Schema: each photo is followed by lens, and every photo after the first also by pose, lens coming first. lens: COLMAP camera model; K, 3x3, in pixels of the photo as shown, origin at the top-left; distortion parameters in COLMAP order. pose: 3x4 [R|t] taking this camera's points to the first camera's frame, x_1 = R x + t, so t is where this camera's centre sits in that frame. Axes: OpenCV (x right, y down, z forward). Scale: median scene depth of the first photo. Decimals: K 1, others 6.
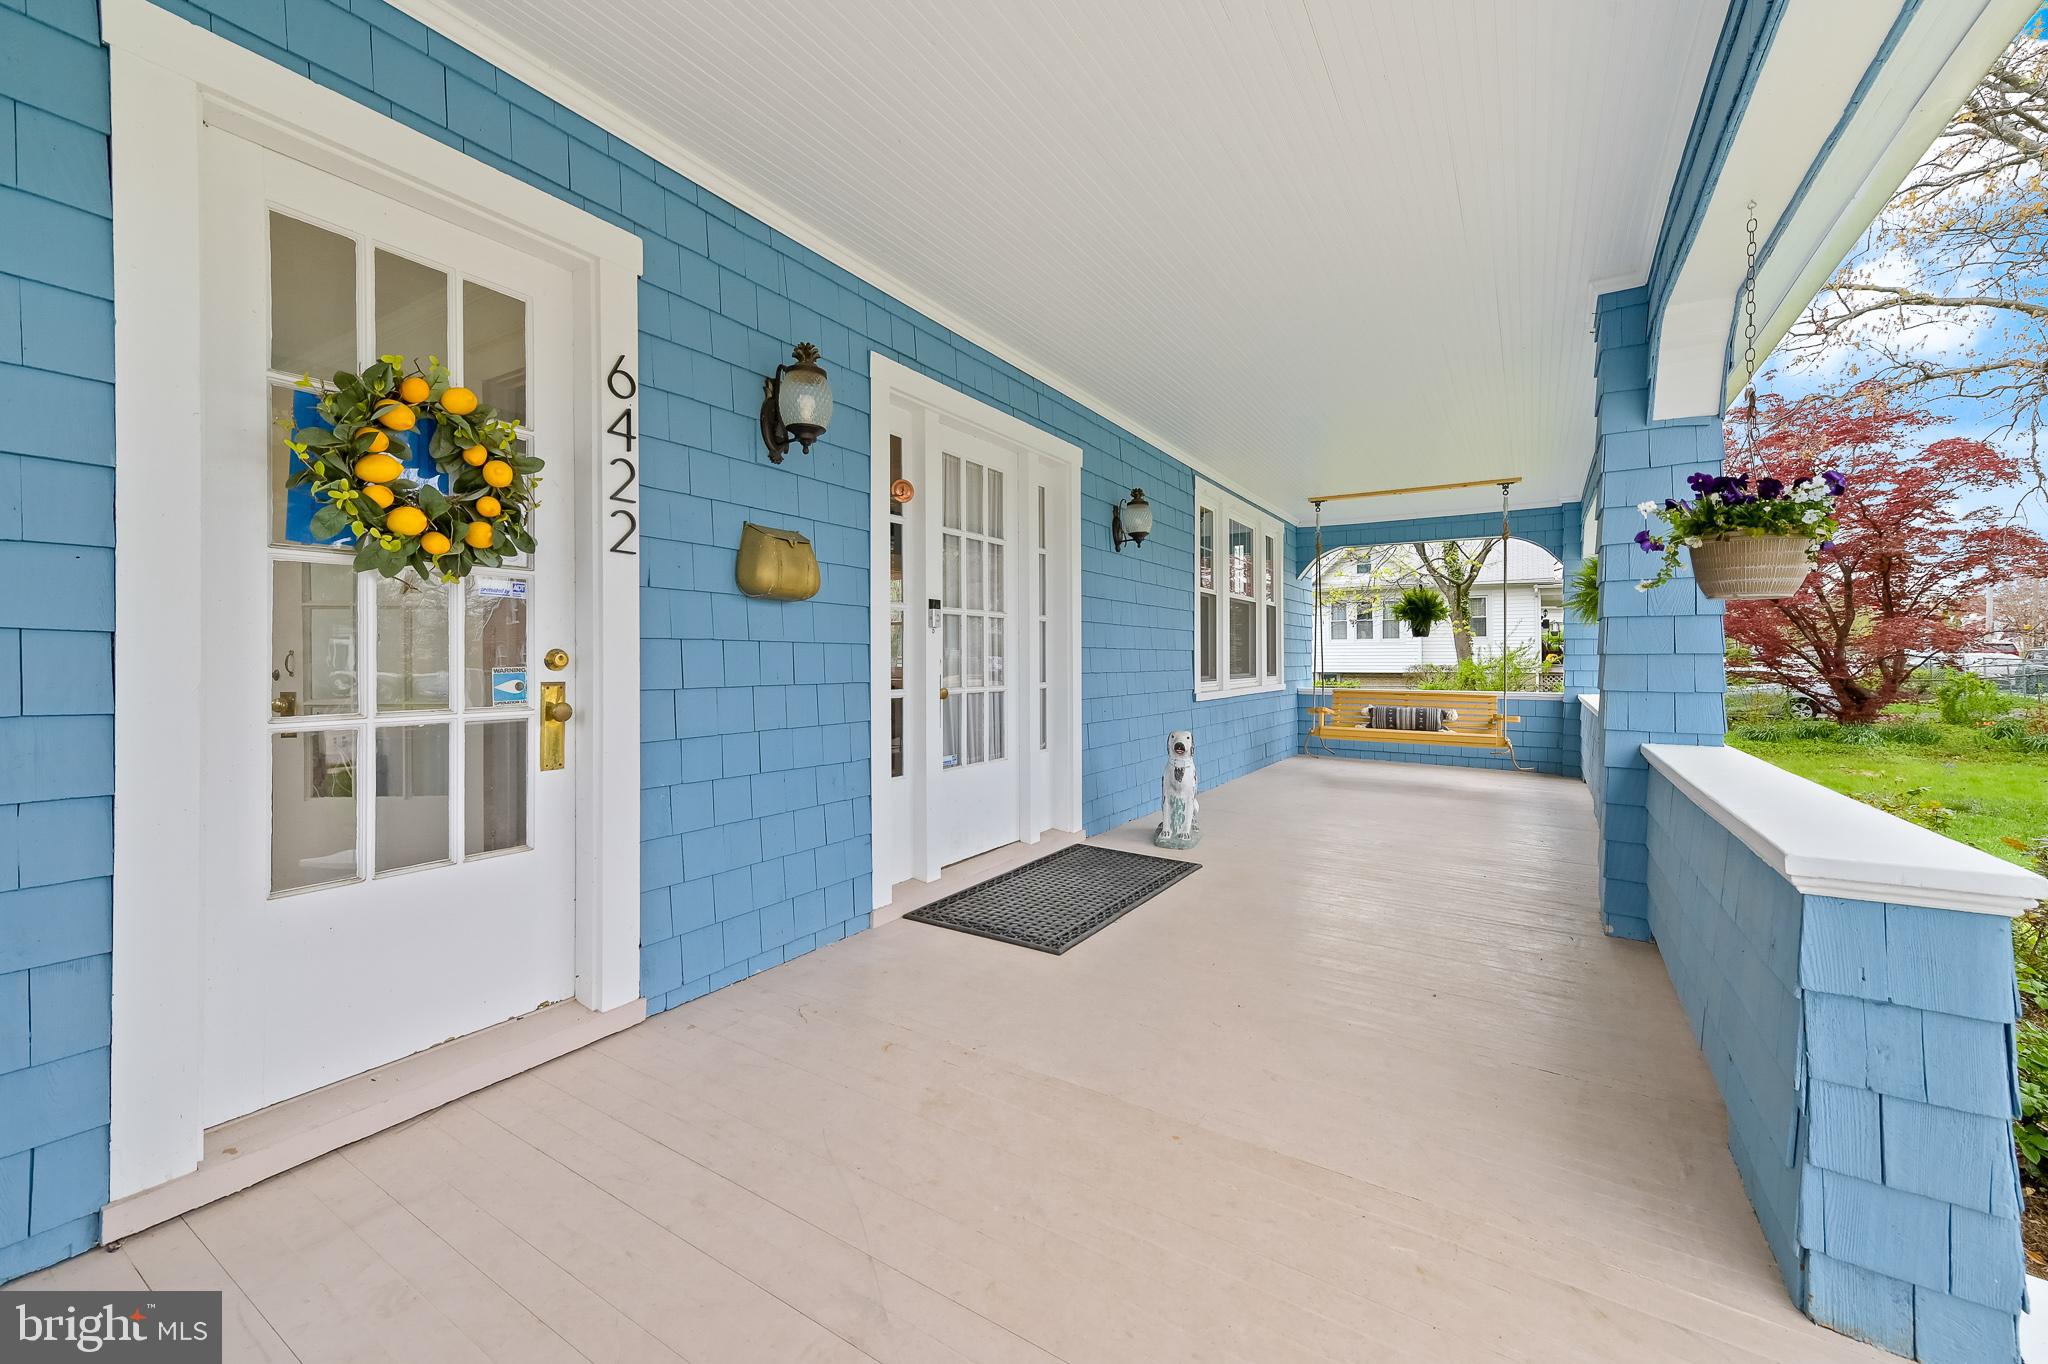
lens RADIAL K [[792.4, 0, 1063.5], [0, 792.4, 652.8], [0, 0, 1]] dist [0.000311, 0.000009]
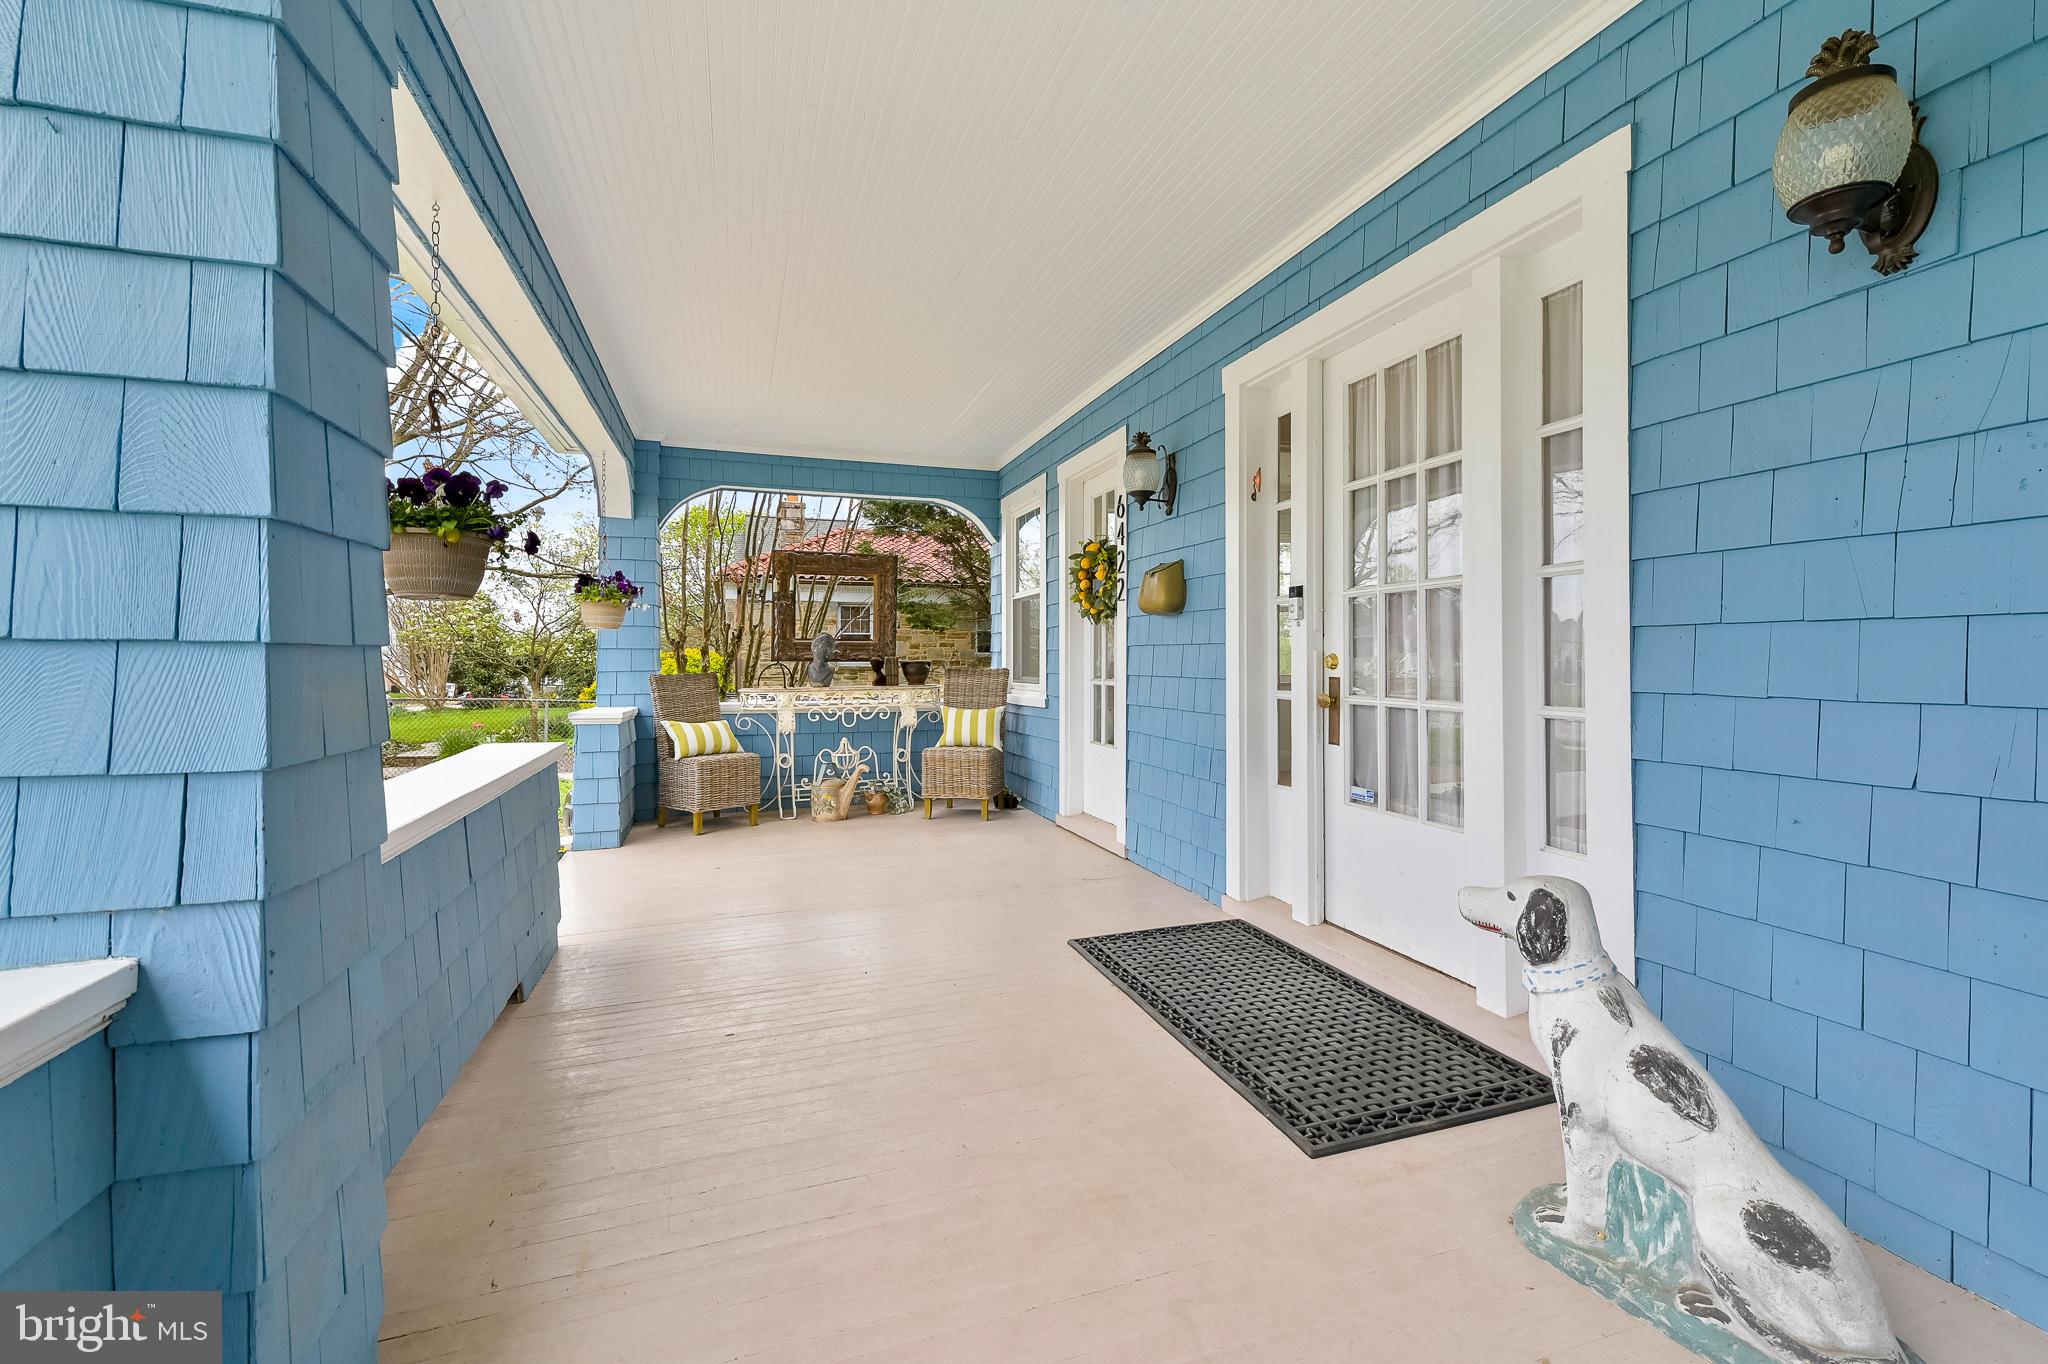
lens RADIAL K [[853.2, 0, 1024.0], [0, 853.2, 682.0], [0, 0, 1]] dist [-0.000256, -0.000035]
pose [[-0.646698, 0.033469, -0.762011, 0.673755], [0.011103, 0.999344, 0.034470, -0.000619], [0.762665, 0.013831, -0.646646, 1.285871]]
